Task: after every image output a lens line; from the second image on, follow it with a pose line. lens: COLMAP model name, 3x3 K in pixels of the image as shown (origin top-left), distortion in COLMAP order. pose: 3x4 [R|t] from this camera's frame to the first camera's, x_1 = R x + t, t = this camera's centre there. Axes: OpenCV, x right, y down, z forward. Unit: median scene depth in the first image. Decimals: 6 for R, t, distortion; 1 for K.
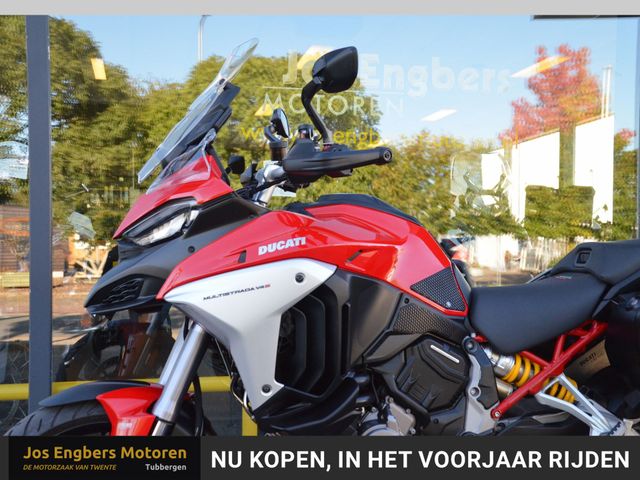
lens RADIAL K [[861.7, 0, 319.7], [0, 861.7, 253.4], [0, 0, 1]] dist [0.029243, 0.098177]
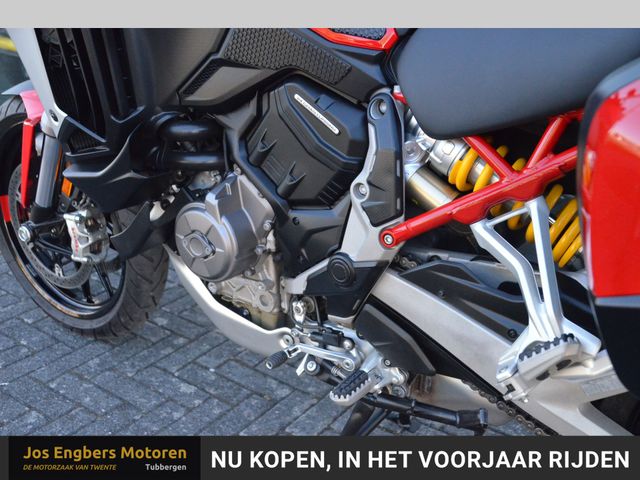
lens RADIAL K [[656.2, 0, 320.0], [0, 656.2, 240.0], [0, 0, 1]] dist [-0.004786, -0.001518]
pose [[0.695164, 0.289615, -0.657928, 0.448824], [-0.049773, 0.932446, 0.357866, 0.039786], [0.717125, -0.216028, 0.662618, 0.693313]]
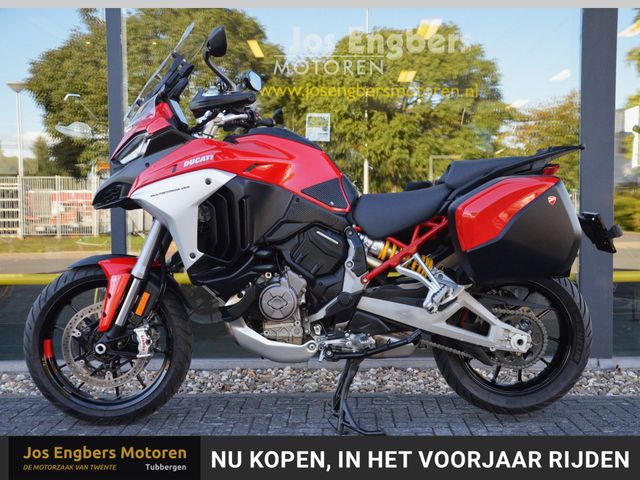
lens RADIAL K [[778.3, 0, 344.4], [0, 778.3, 240.3], [0, 0, 1]] dist [0.010880, 0.010219]
pose [[0.978637, 0.002459, -0.205582, 0.434967], [0.005441, 0.999269, 0.037852, 0.071620], [0.205525, -0.038162, 0.977908, -0.257461]]
